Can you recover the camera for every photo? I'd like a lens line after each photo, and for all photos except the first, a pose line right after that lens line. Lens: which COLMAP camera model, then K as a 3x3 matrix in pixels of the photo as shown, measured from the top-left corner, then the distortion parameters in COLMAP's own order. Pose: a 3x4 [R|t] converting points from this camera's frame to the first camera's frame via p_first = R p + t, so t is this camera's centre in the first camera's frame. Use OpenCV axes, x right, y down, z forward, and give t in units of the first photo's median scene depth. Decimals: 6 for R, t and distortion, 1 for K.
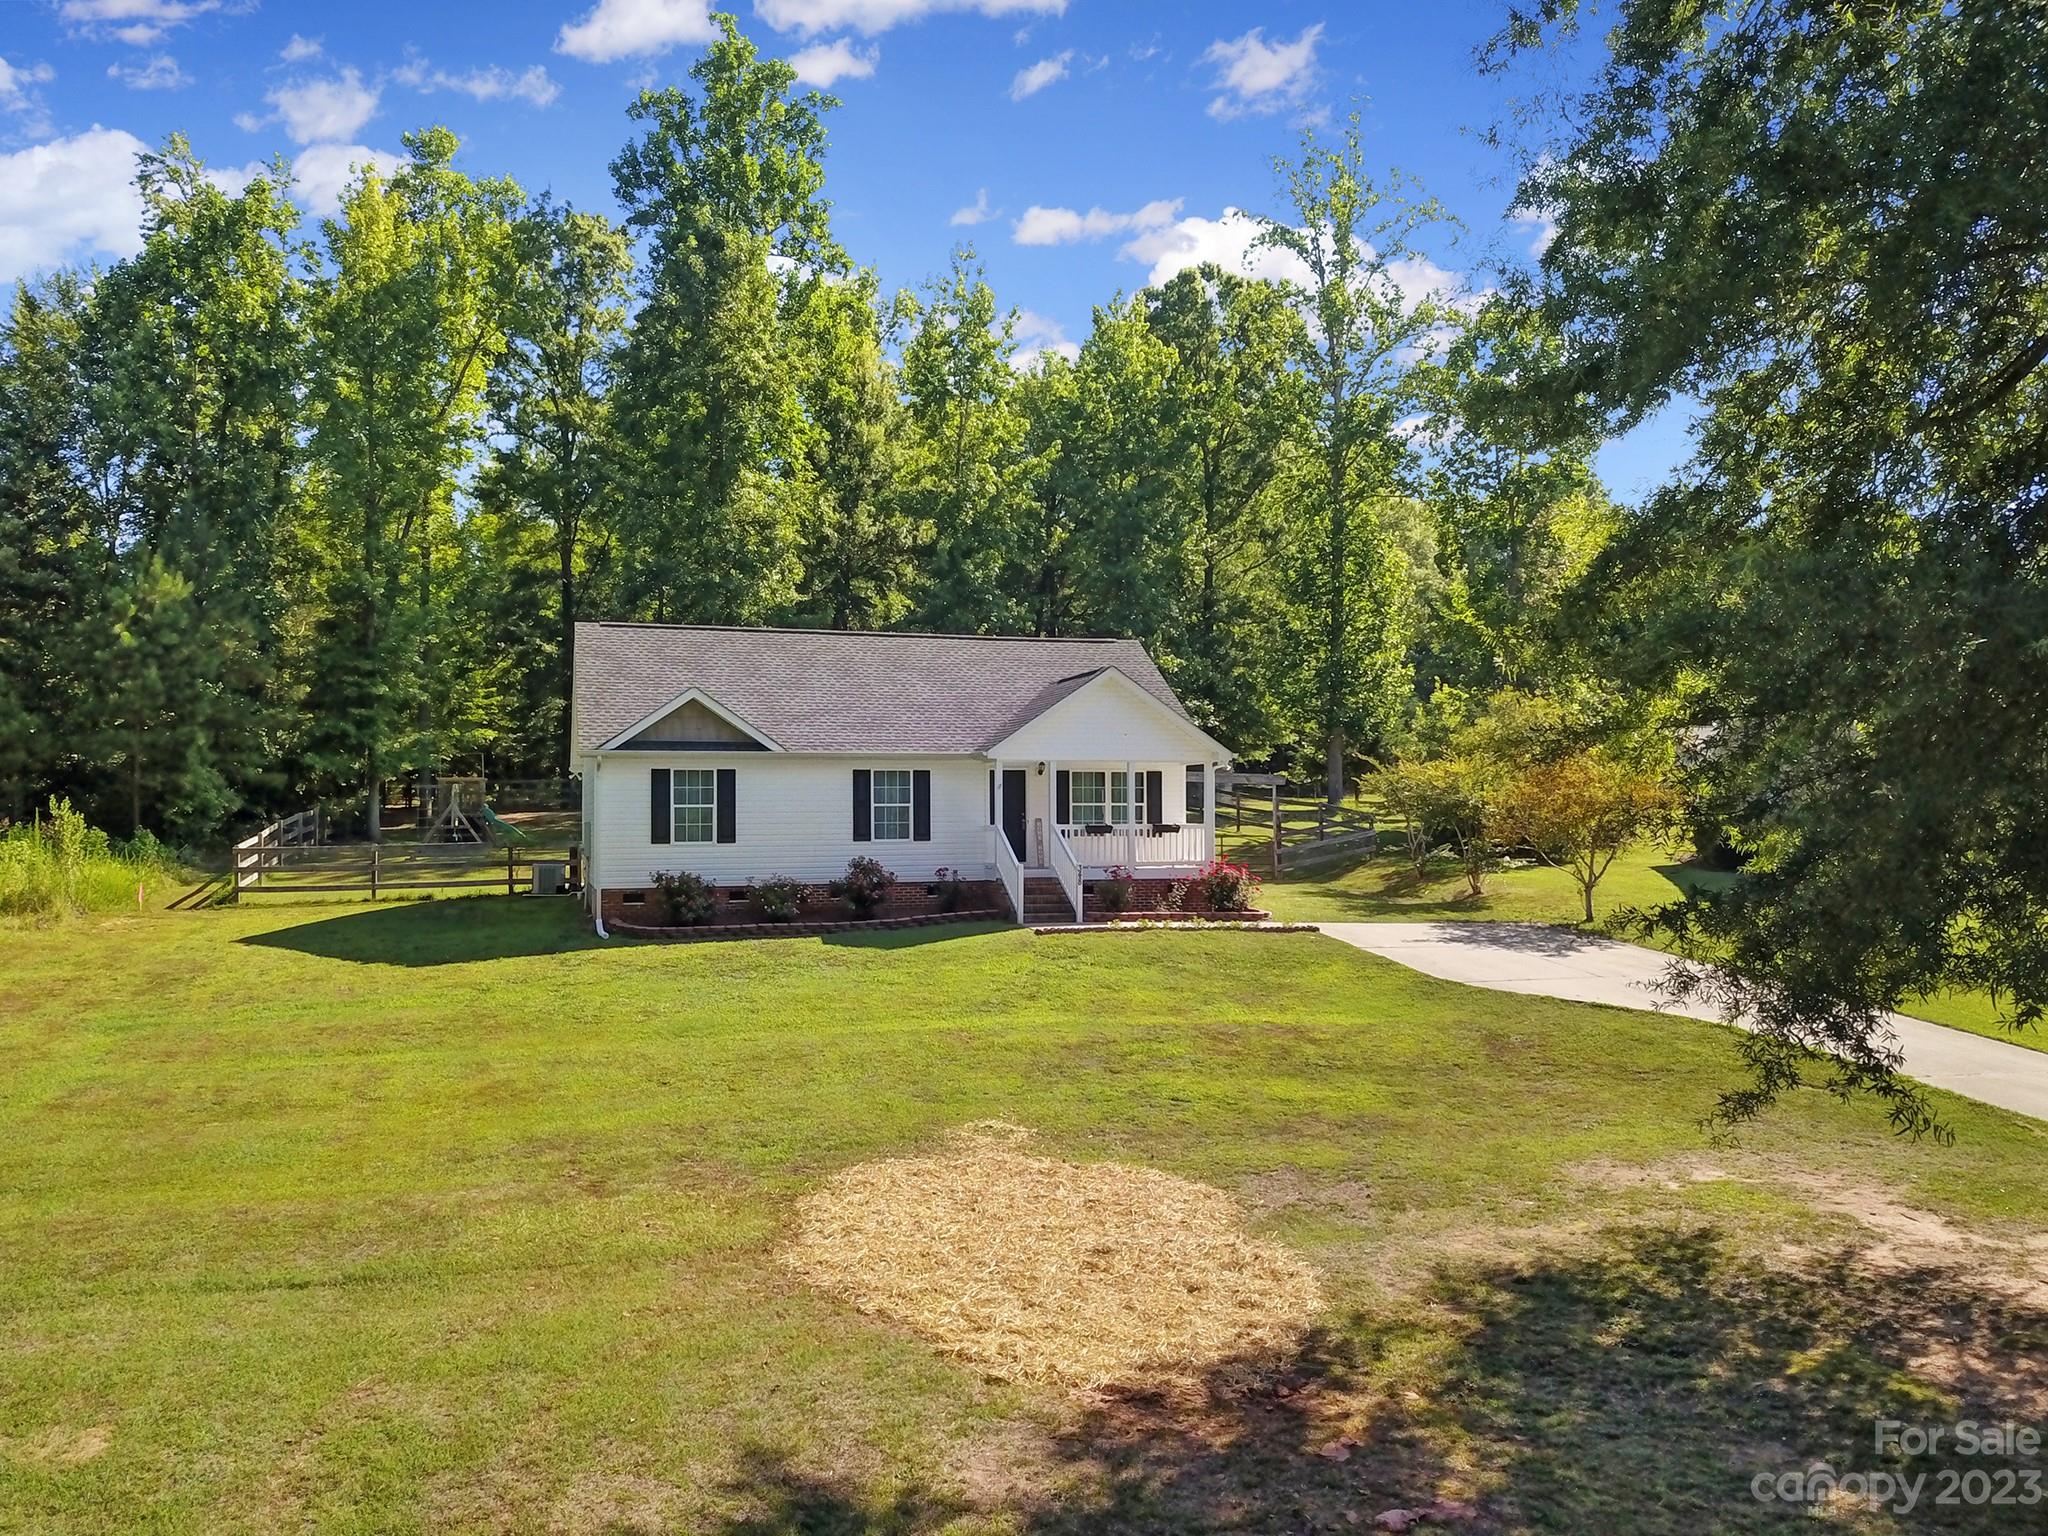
lens RADIAL K [[1535.7, 0, 1039.5], [0, 1535.7, 782.0], [0, 0, 1]] dist [-0.055331, 0.028534]
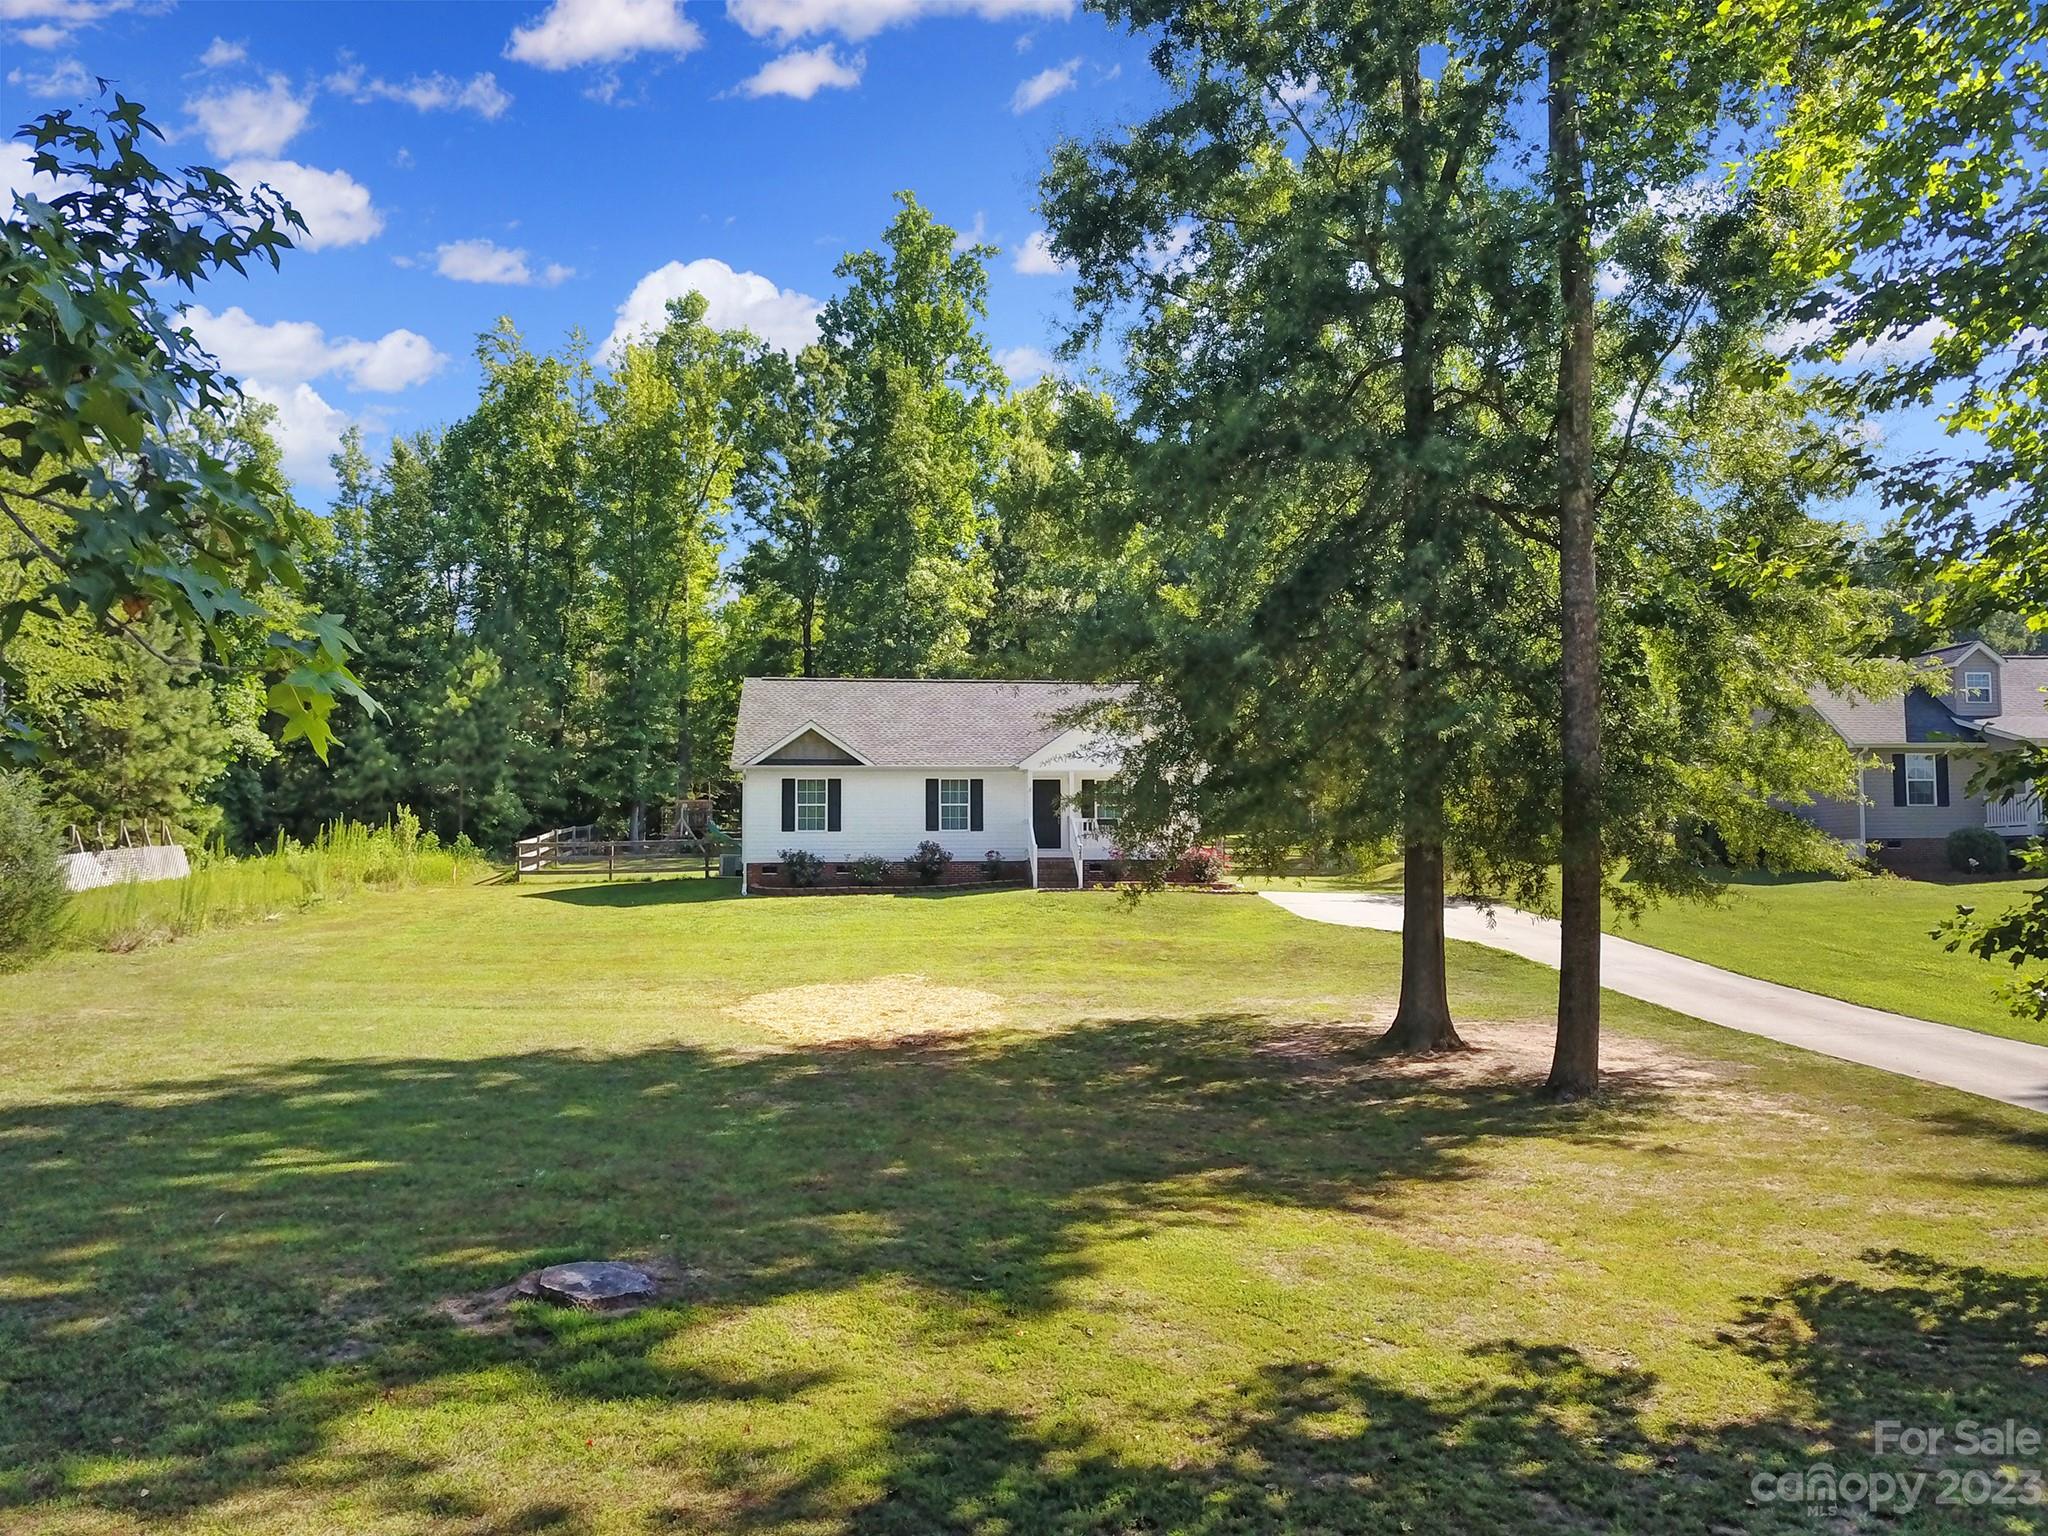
lens RADIAL K [[1535.7, 0, 1019.7], [0, 1535.7, 773.3], [0, 0, 1]] dist [-0.055331, 0.028534]
pose [[0.977520, -0.012868, -0.210448, 0.174696], [0.003609, 0.999011, -0.044319, 0.033858], [0.210810, 0.042563, 0.976600, -0.226488]]
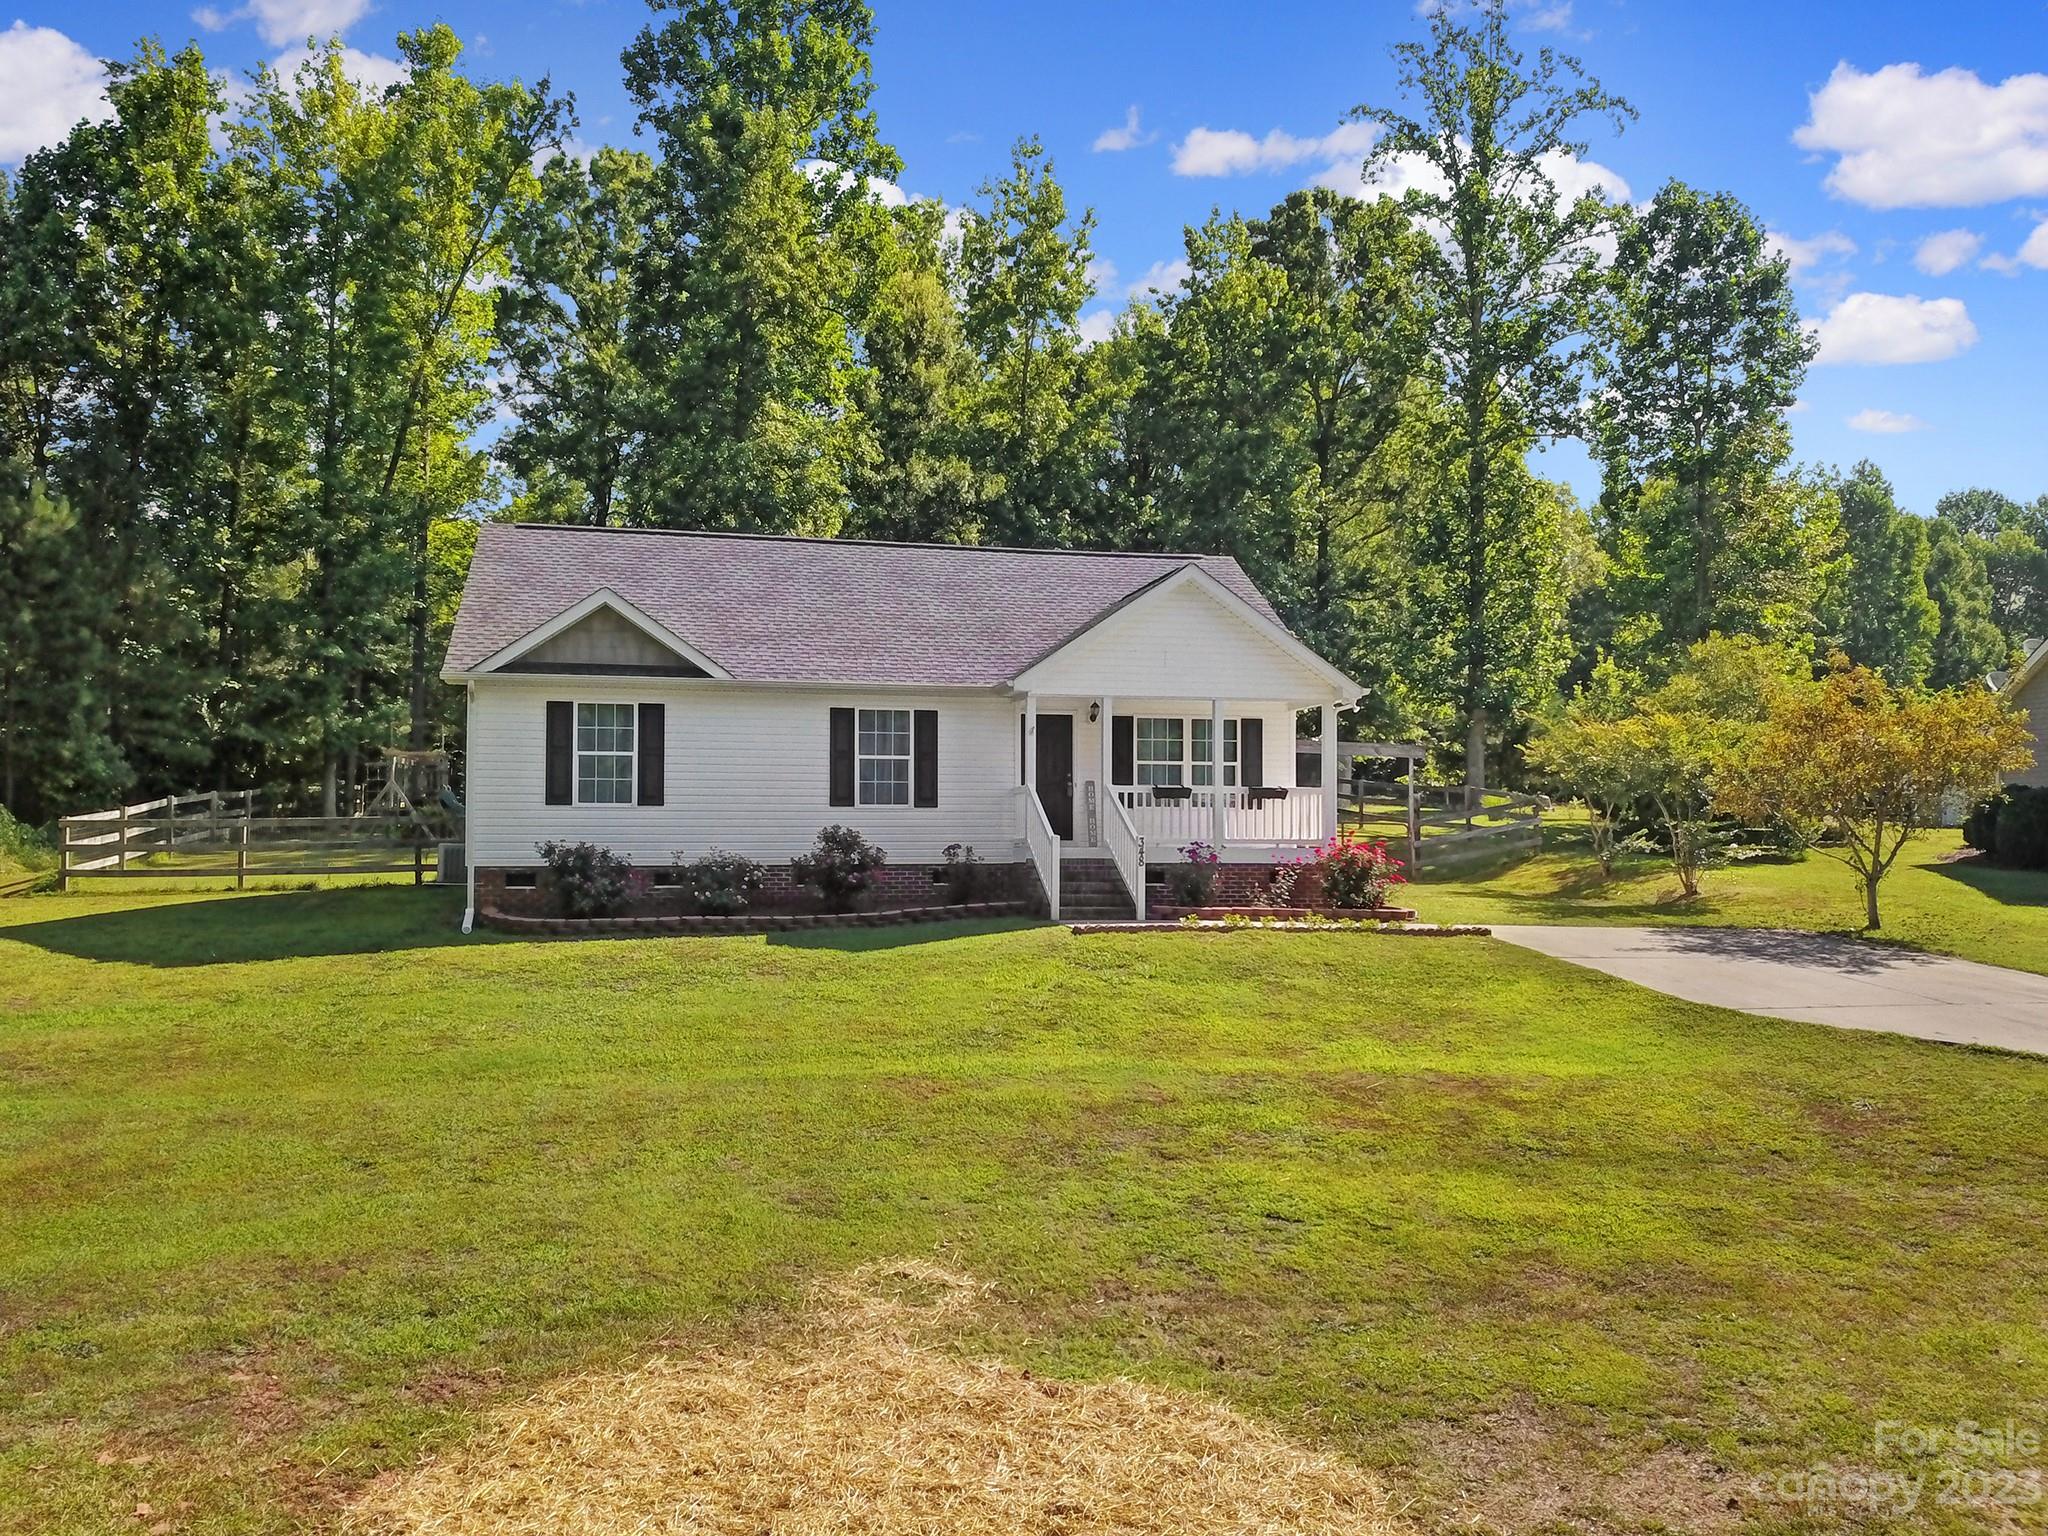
lens RADIAL K [[1535.7, 0, 1046.1], [0, 1535.7, 788.5], [0, 0, 1]] dist [-0.055331, 0.028534]
pose [[0.997814, 0.004203, -0.065949, 0.019242], [-0.005342, 0.999839, -0.017107, 0.029512], [0.065866, 0.017422, 0.997676, 0.201665]]
